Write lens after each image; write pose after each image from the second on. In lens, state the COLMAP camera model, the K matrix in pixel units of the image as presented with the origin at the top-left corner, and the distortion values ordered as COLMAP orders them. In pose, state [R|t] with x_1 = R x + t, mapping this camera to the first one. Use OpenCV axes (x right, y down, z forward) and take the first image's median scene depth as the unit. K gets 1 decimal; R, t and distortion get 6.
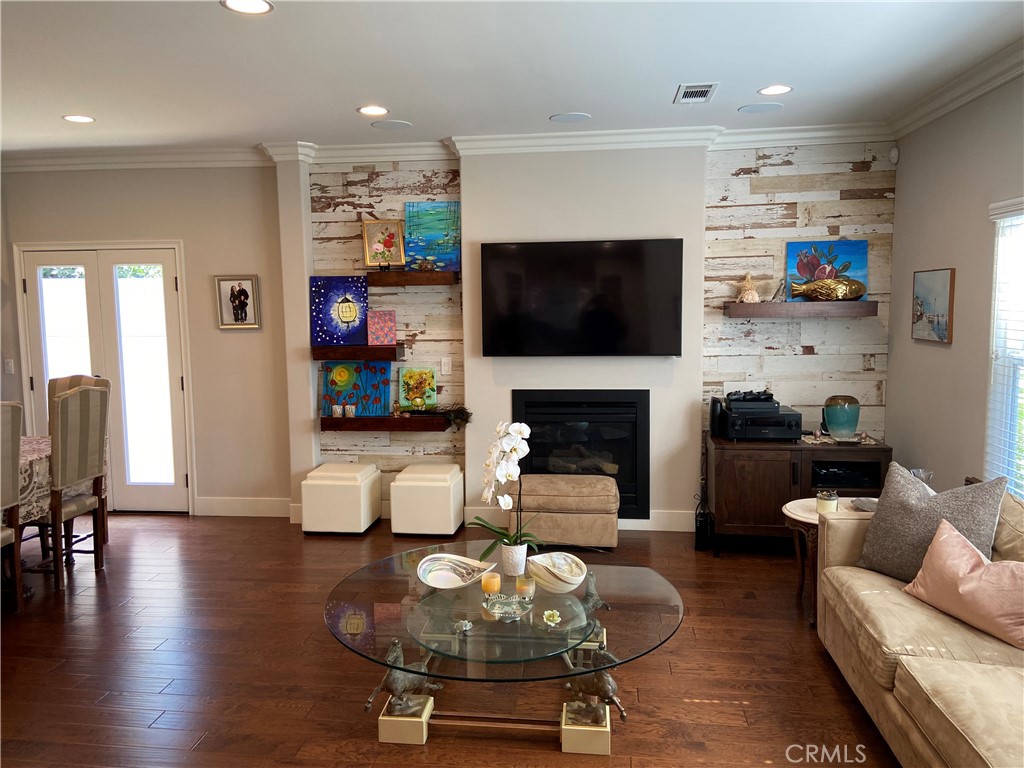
lens RADIAL K [[770.4, 0, 509.2], [0, 770.4, 374.2], [0, 0, 1]] dist [0.121000, -0.143664]
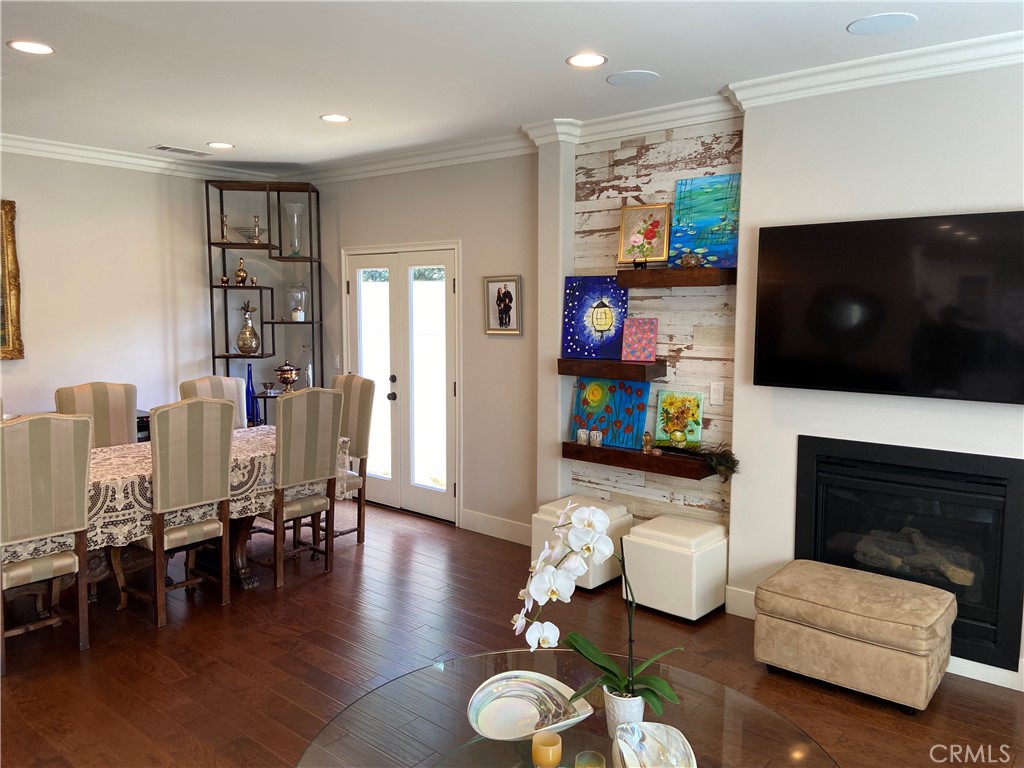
lens RADIAL K [[770.4, 0, 513.8], [0, 770.4, 374.9], [0, 0, 1]] dist [0.121000, -0.143664]
pose [[0.837803, 0.066399, -0.541920, 0.165984], [-0.068308, 0.997526, 0.016619, -0.028020], [0.541683, 0.023094, 0.840266, 0.257408]]
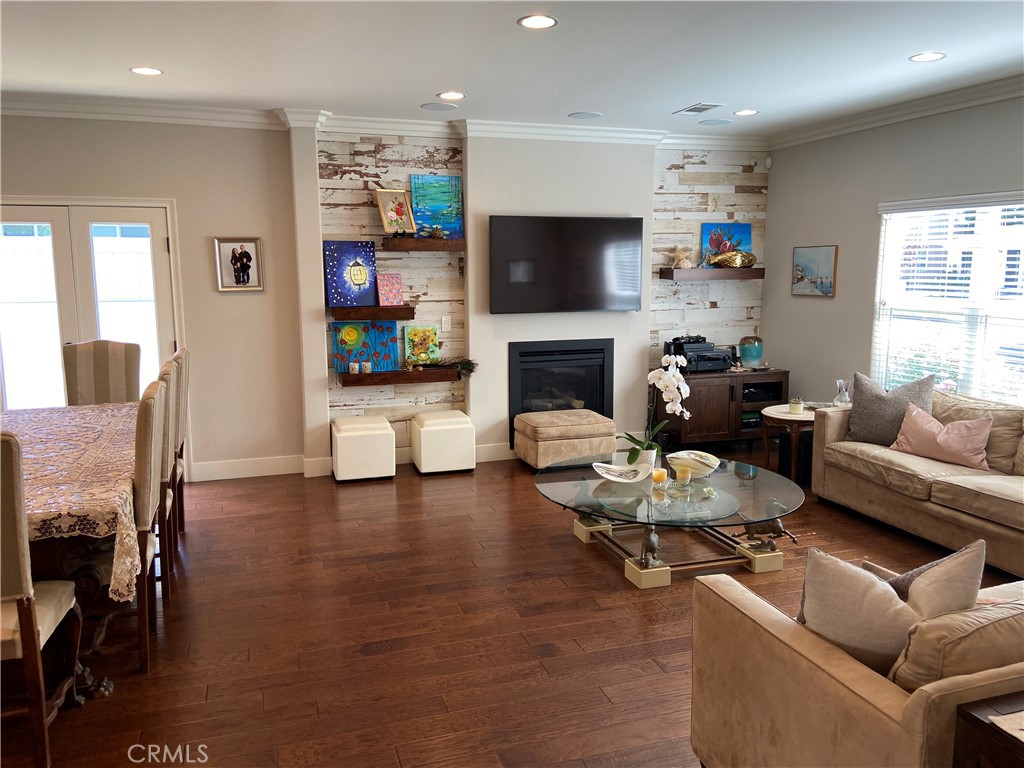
lens RADIAL K [[770.4, 0, 520.0], [0, 770.4, 371.0], [0, 0, 1]] dist [0.121000, -0.143664]
pose [[0.904912, -0.049280, 0.422736, -0.471151], [0.033109, 0.998415, 0.045516, 0.010844], [-0.424309, -0.027192, 0.905109, -0.066079]]
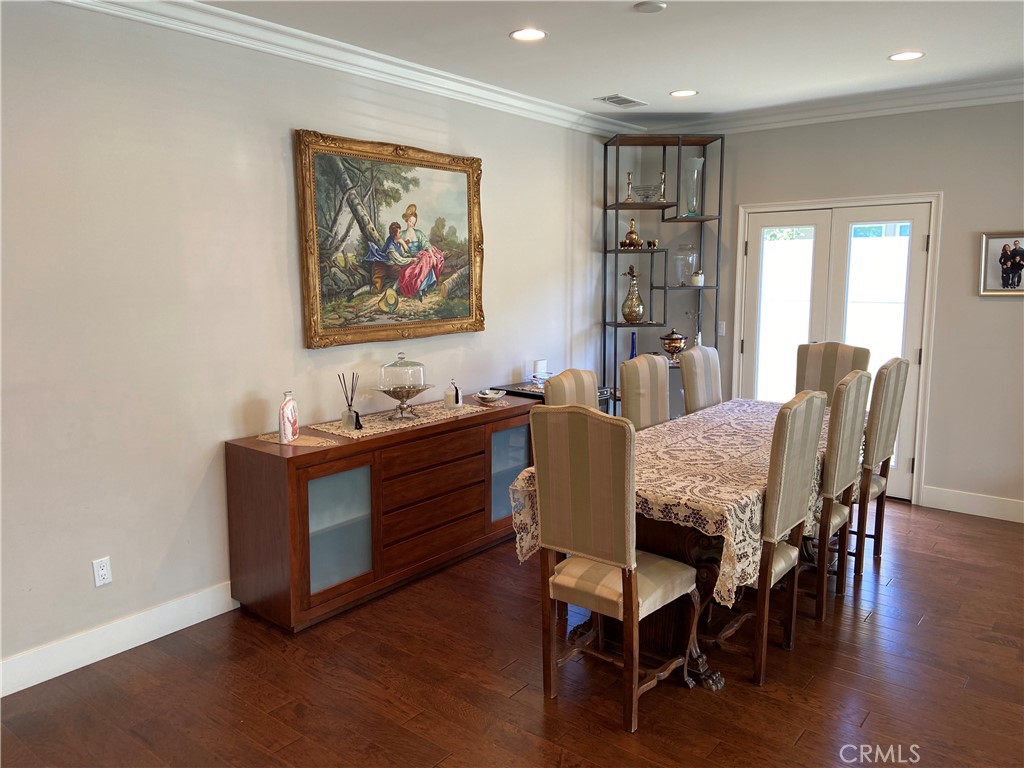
lens RADIAL K [[770.4, 0, 510.7], [0, 770.4, 382.3], [0, 0, 1]] dist [0.121000, -0.143664]
pose [[0.852249, 0.085620, -0.516082, -0.370508], [-0.057236, 0.995854, 0.070697, 0.004287], [0.519996, -0.030713, 0.853617, 0.000632]]
